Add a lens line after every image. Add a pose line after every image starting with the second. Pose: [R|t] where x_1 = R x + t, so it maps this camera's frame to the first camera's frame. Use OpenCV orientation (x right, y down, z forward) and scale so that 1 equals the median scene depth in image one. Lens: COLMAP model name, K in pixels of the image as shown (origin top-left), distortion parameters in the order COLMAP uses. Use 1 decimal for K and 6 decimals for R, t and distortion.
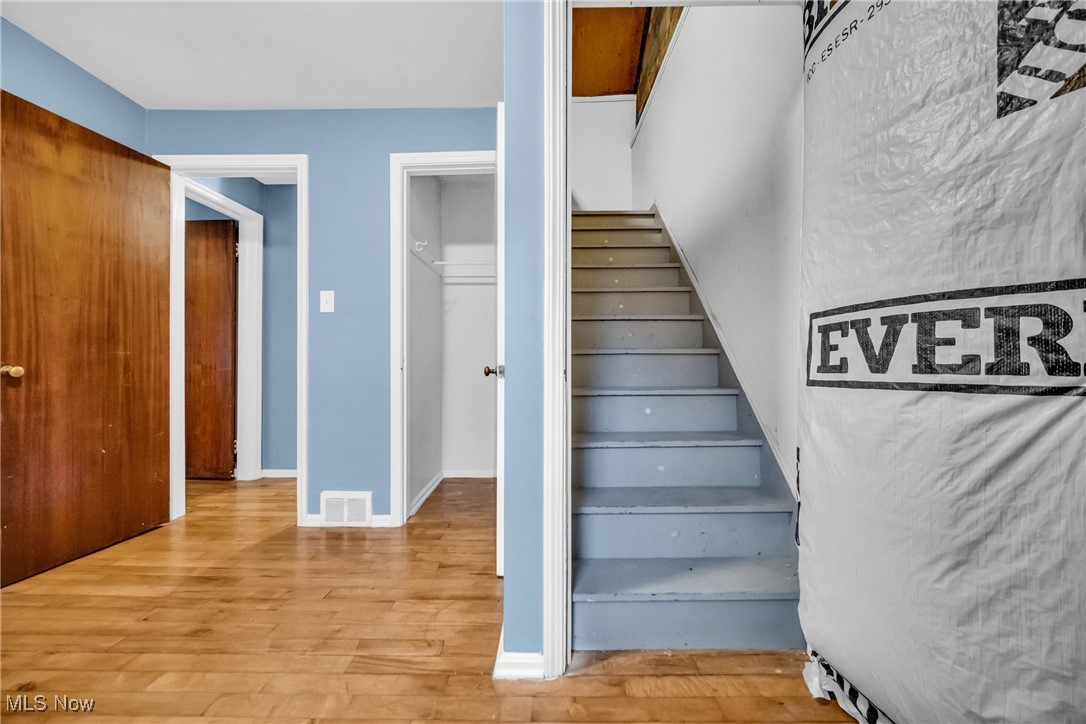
lens RADIAL K [[438.8, 0, 545.3], [0, 438.8, 358.3], [0, 0, 1]] dist [-0.003761, 0.000938]
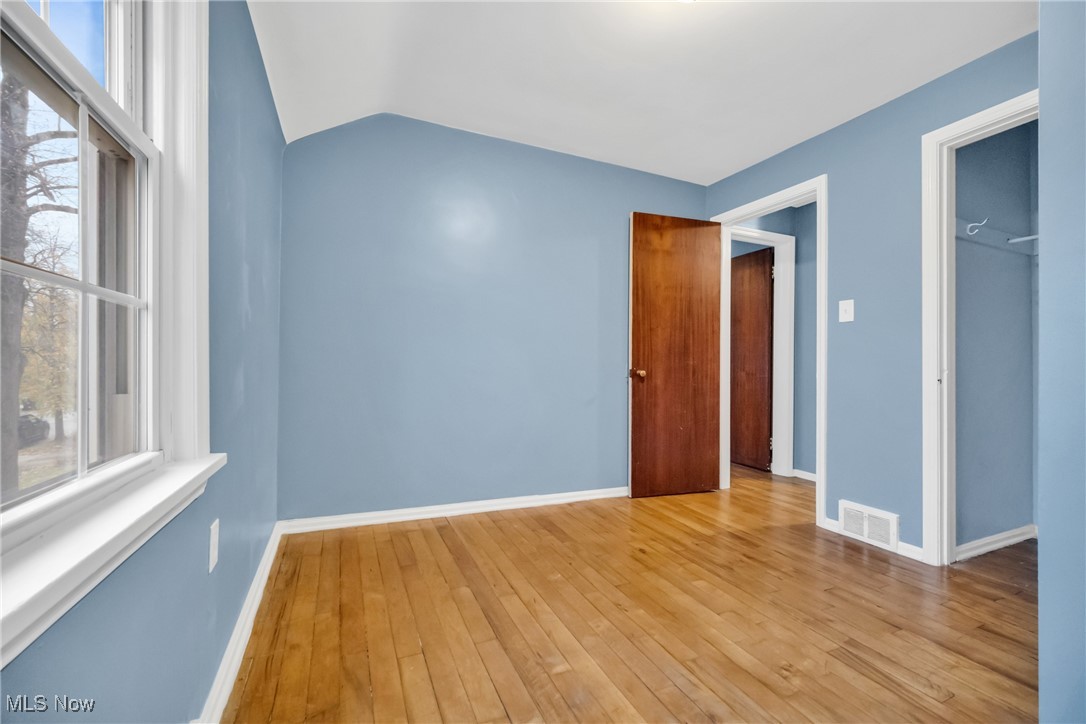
lens RADIAL K [[438.8, 0, 544.2], [0, 438.8, 363.8], [0, 0, 1]] dist [-0.003761, 0.000938]
pose [[0.437831, 0.002316, -0.899054, 0.128262], [-0.008254, 0.999965, -0.001444, -0.001623], [0.899019, 0.008053, 0.437835, -0.077107]]
